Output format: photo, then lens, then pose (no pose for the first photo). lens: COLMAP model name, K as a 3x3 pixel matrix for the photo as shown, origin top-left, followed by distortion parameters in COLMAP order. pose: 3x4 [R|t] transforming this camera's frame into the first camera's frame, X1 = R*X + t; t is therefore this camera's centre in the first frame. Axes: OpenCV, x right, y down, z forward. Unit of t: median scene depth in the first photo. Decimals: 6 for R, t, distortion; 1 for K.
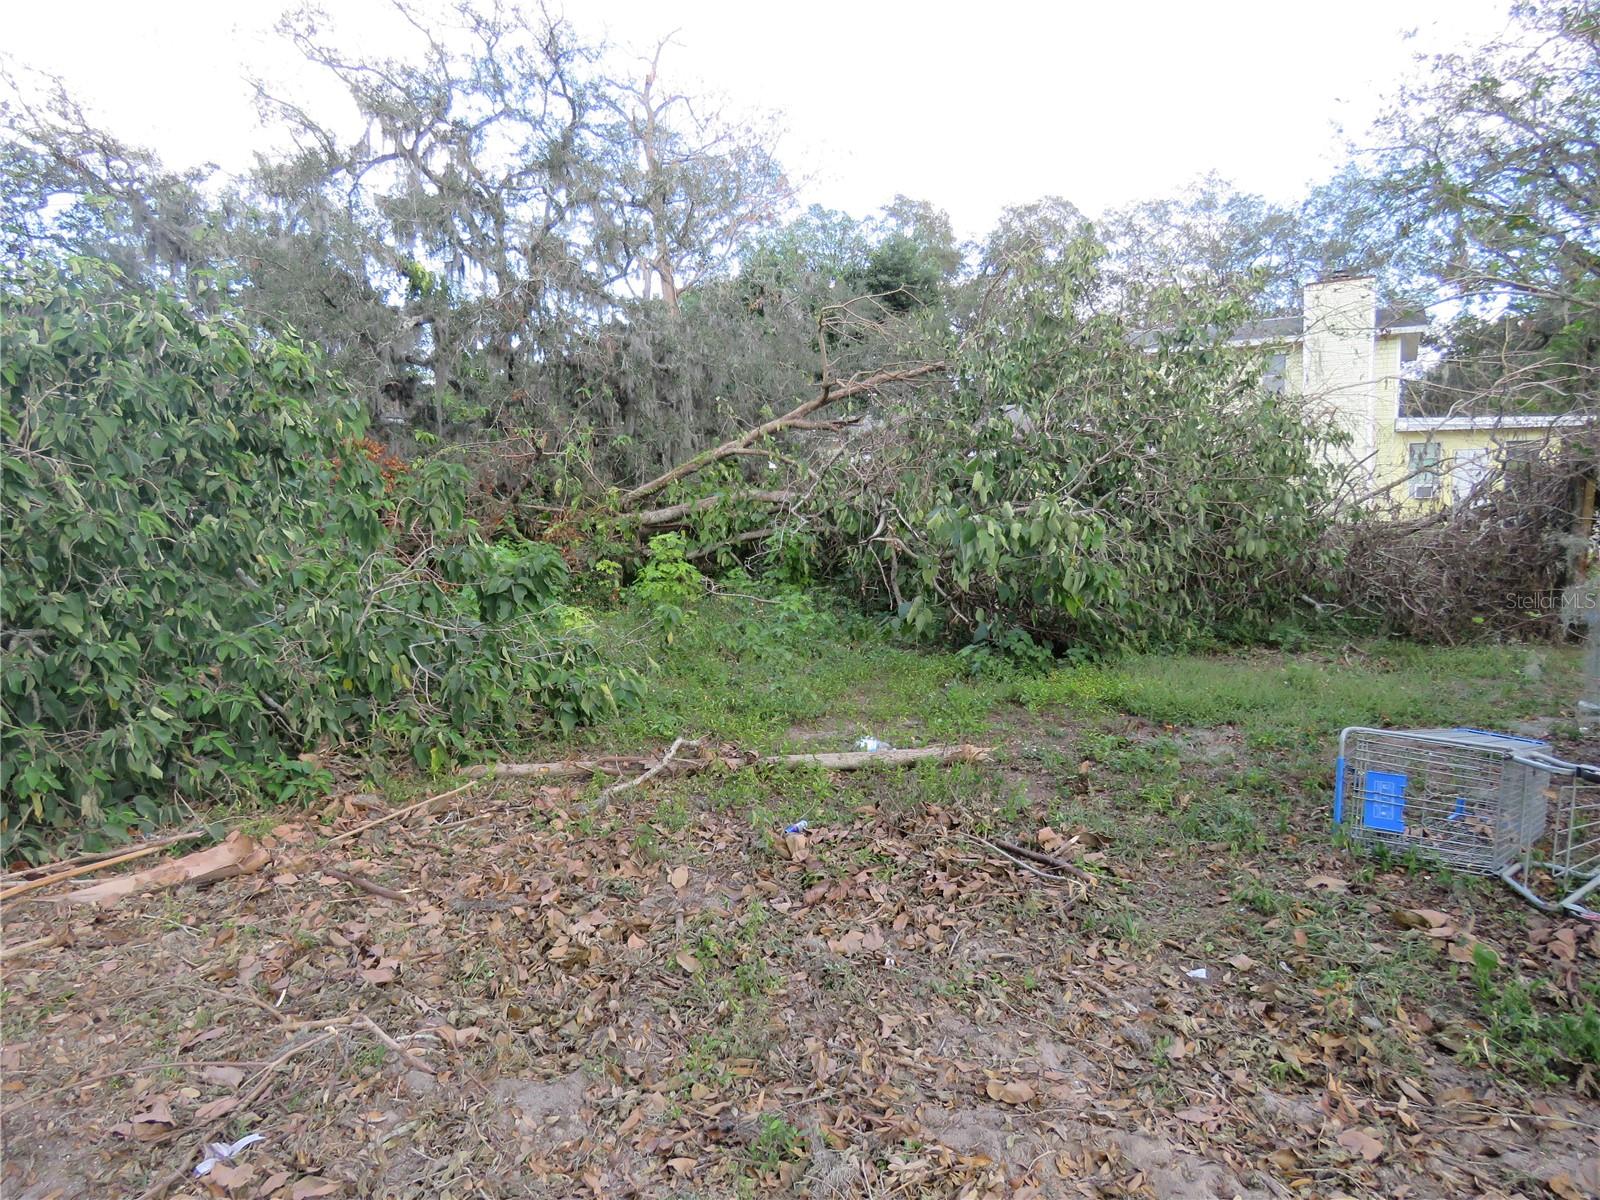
lens RADIAL K [[1028.4, 0, 804.7], [0, 1028.4, 588.0], [0, 0, 1]] dist [0.003225, 0.001952]
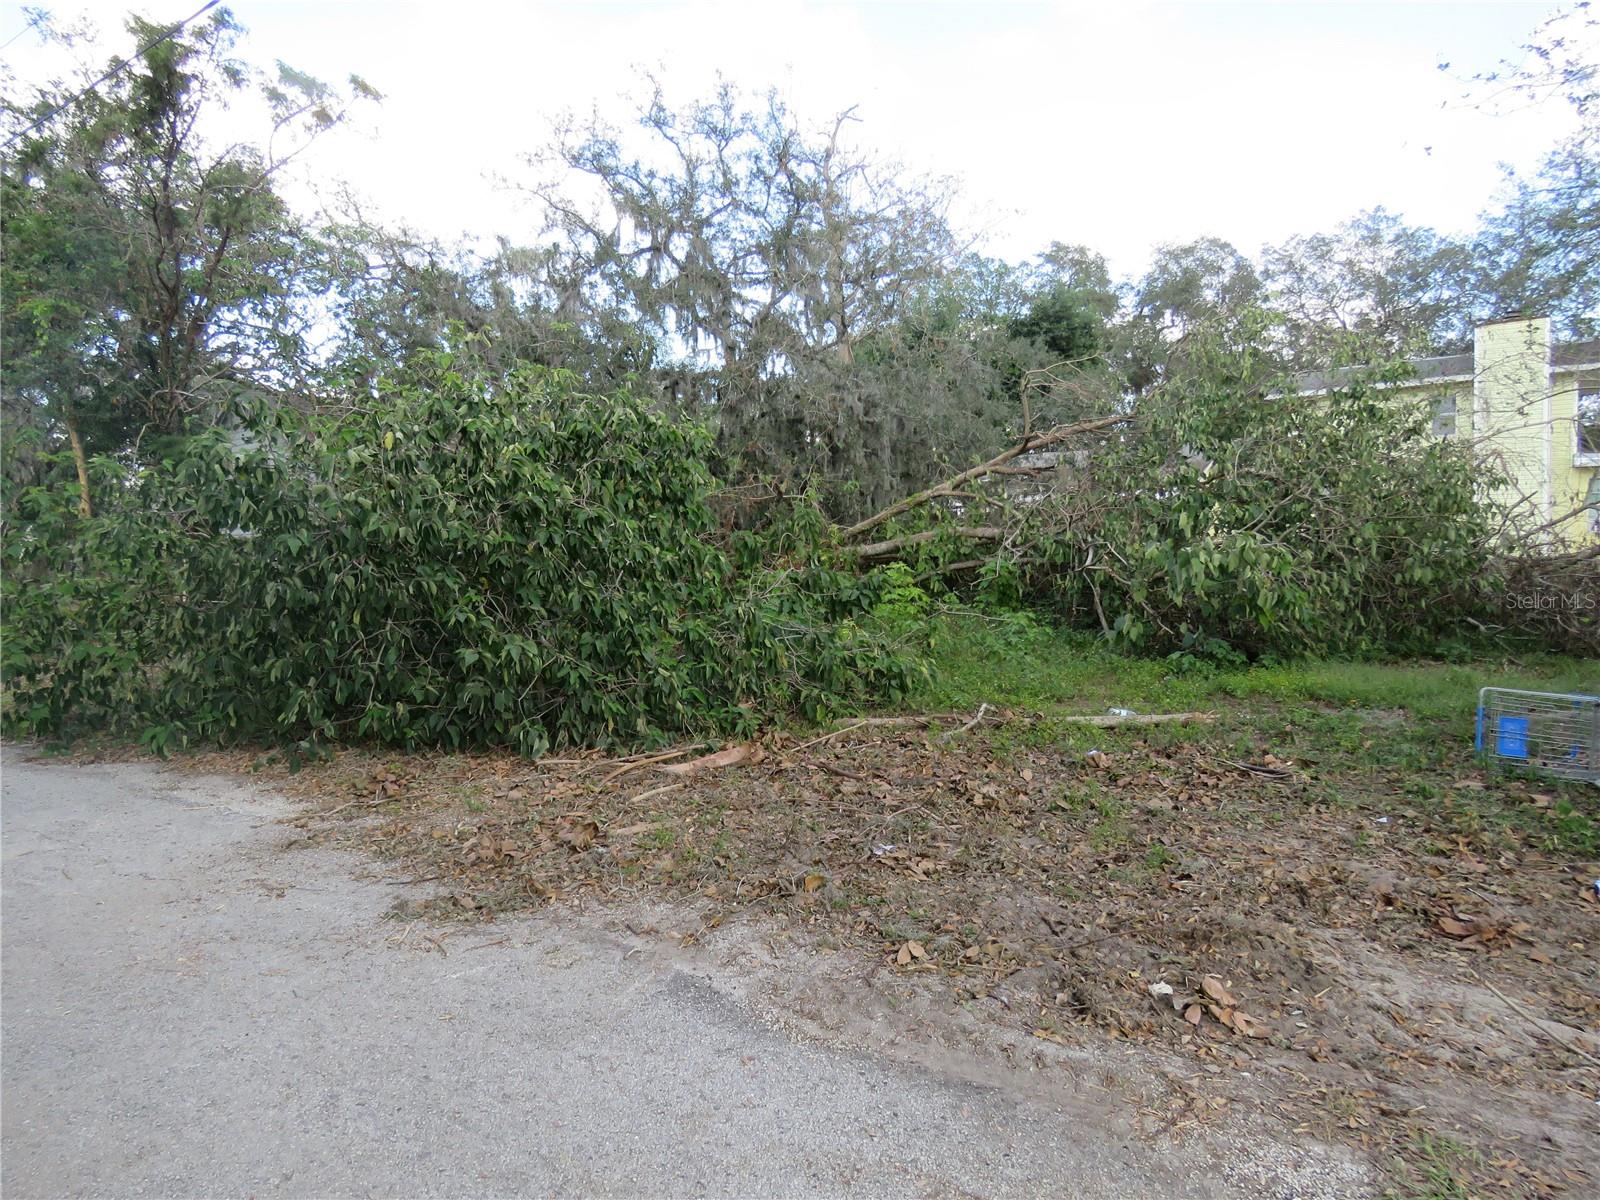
lens RADIAL K [[1028.4, 0, 804.7], [0, 1028.4, 588.0], [0, 0, 1]] dist [0.003225, 0.001952]
pose [[0.991305, 0.005932, -0.131448, -0.074228], [-0.010428, 0.999383, -0.033539, 0.015320], [0.131168, 0.034618, 0.990755, -0.178780]]
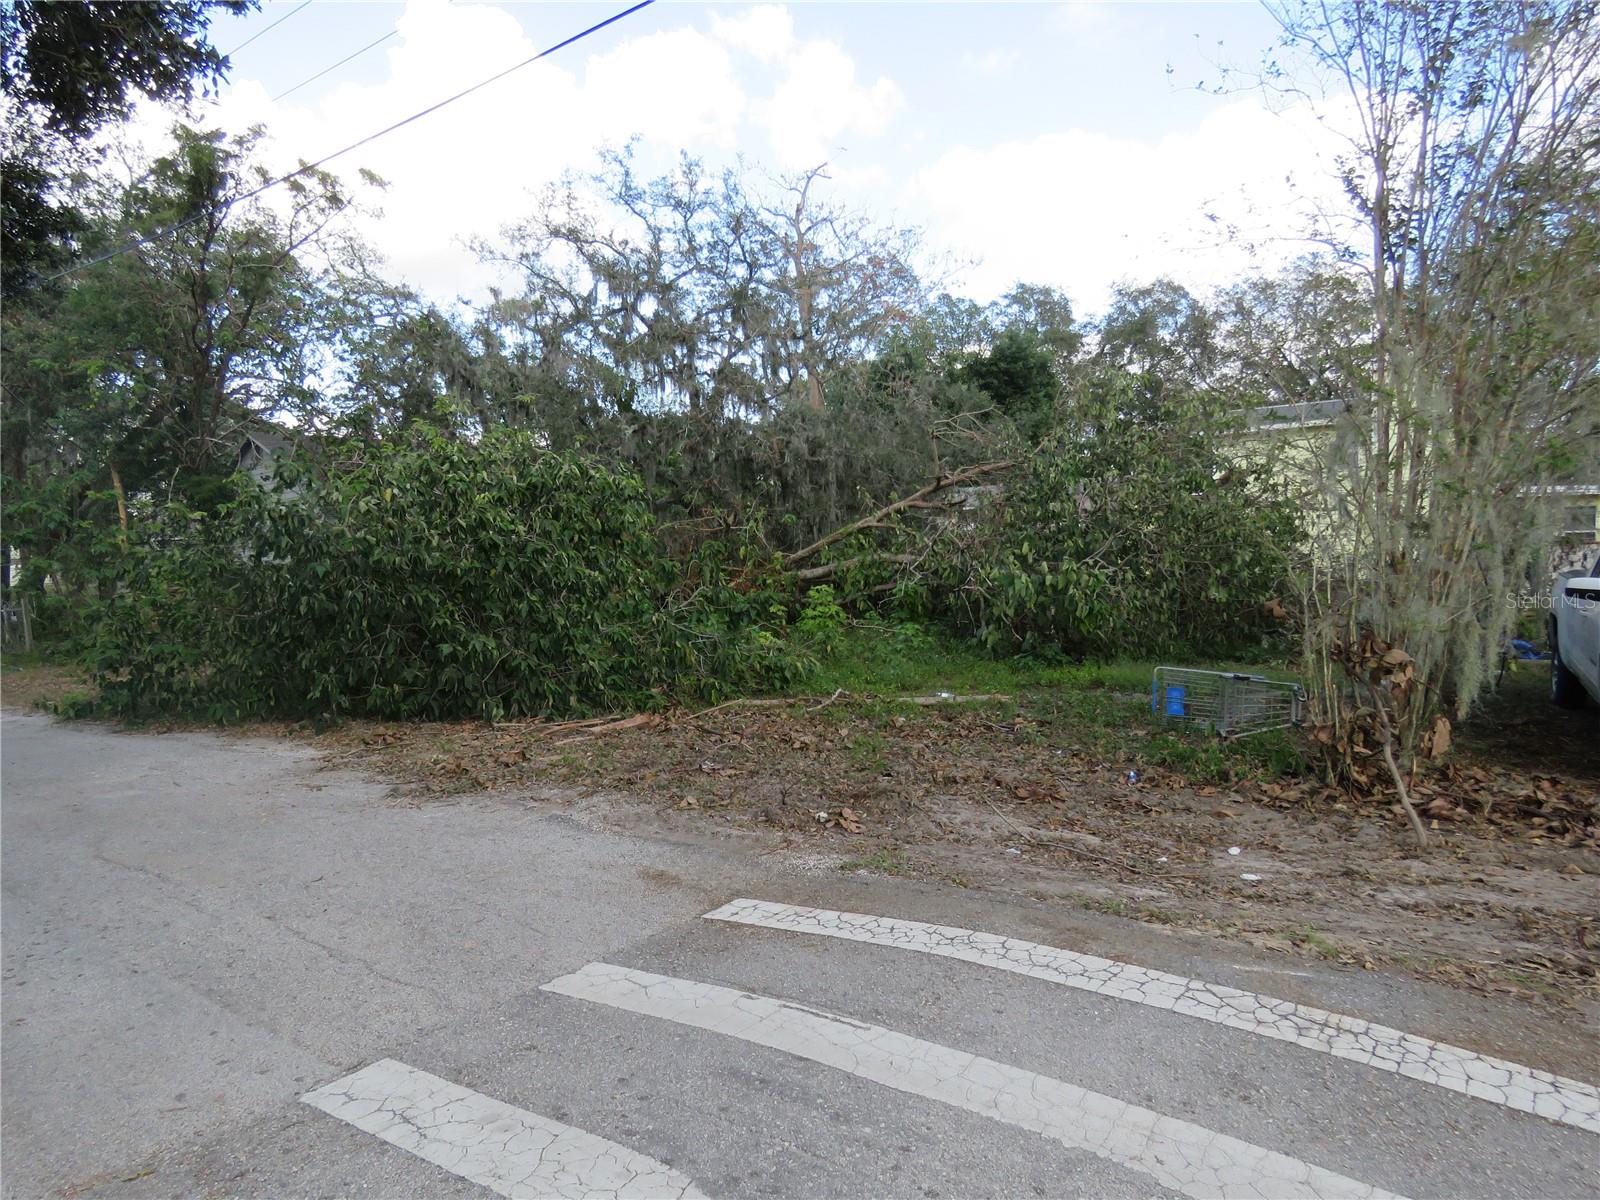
lens RADIAL K [[1028.4, 0, 804.7], [0, 1028.4, 588.0], [0, 0, 1]] dist [0.003225, 0.001952]
pose [[0.991379, 0.000033, -0.131026, 0.024480], [-0.007838, 0.998224, -0.059054, 0.030406], [0.130792, 0.059572, 0.989618, -0.352751]]
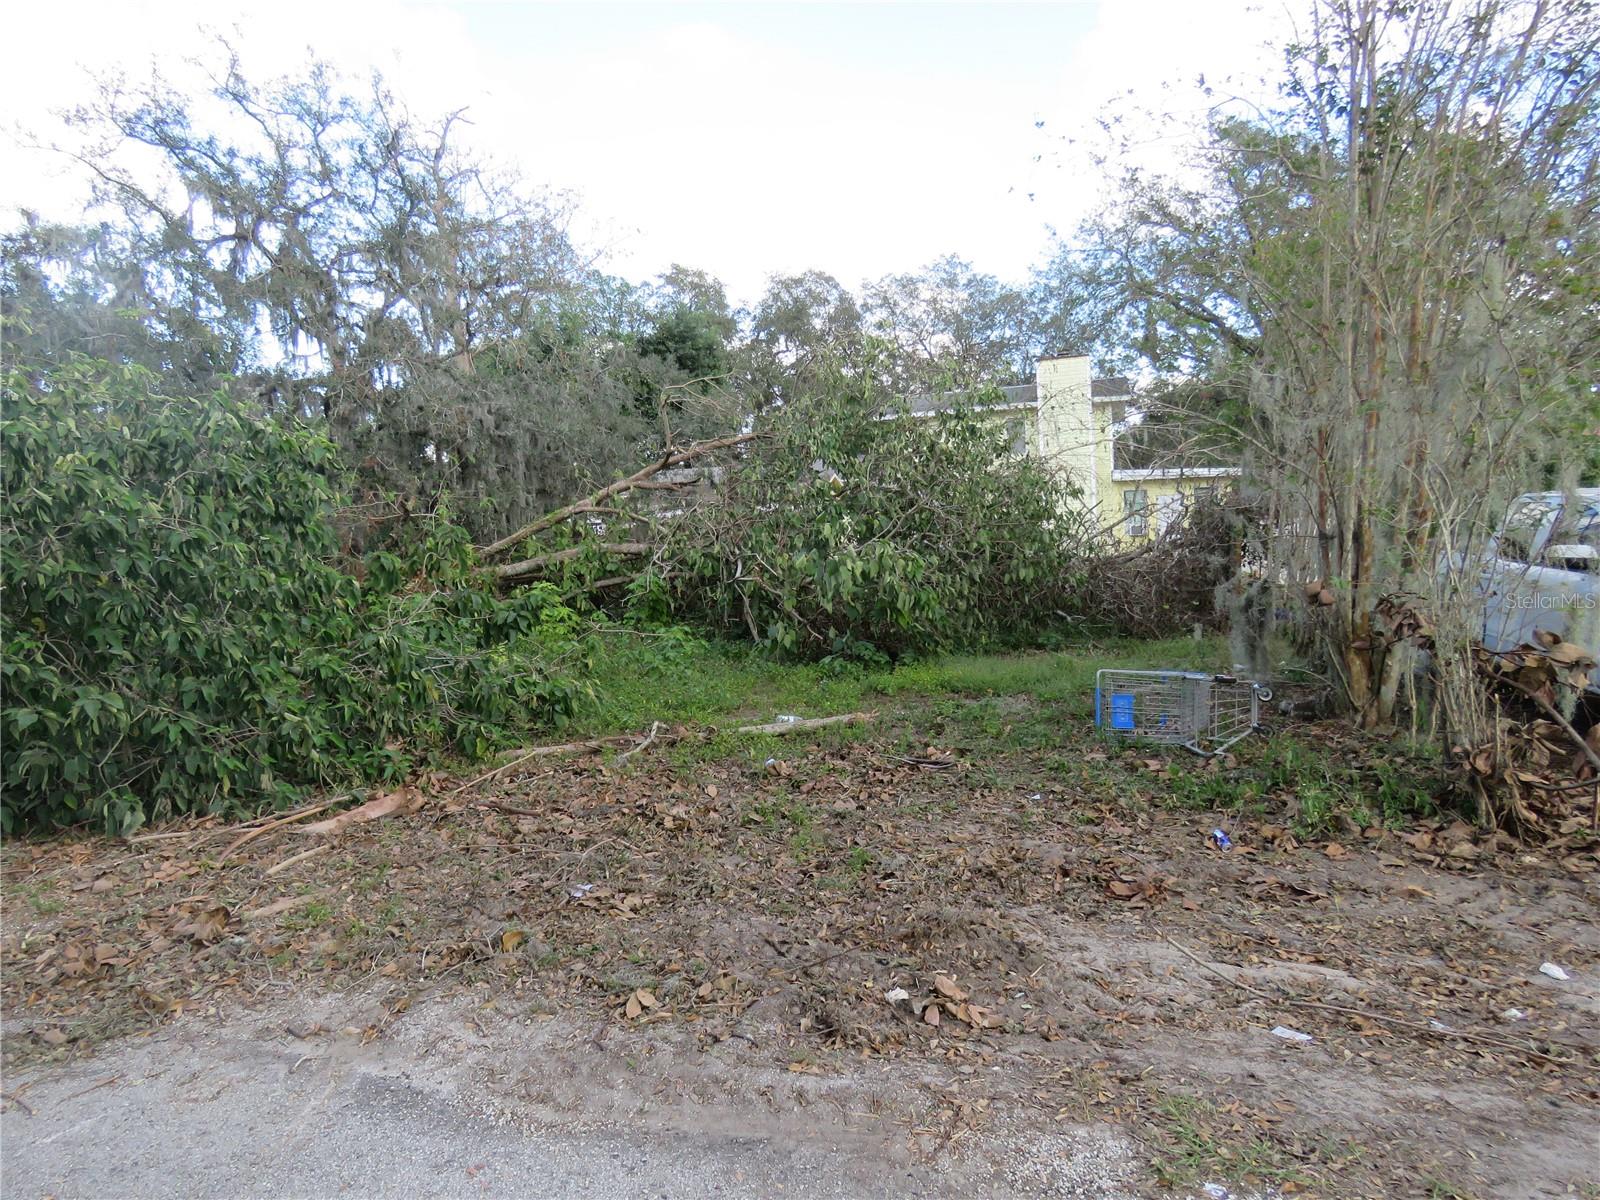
lens RADIAL K [[1024.4, 0, 802.9], [0, 1024.4, 592.2], [0, 0, 1]] dist [-0.000315, 0.001528]
pose [[0.974669, -0.037601, 0.220468, -0.092495], [0.047463, 0.998087, -0.039606, 0.015075], [-0.218557, 0.049067, 0.974590, -0.158276]]
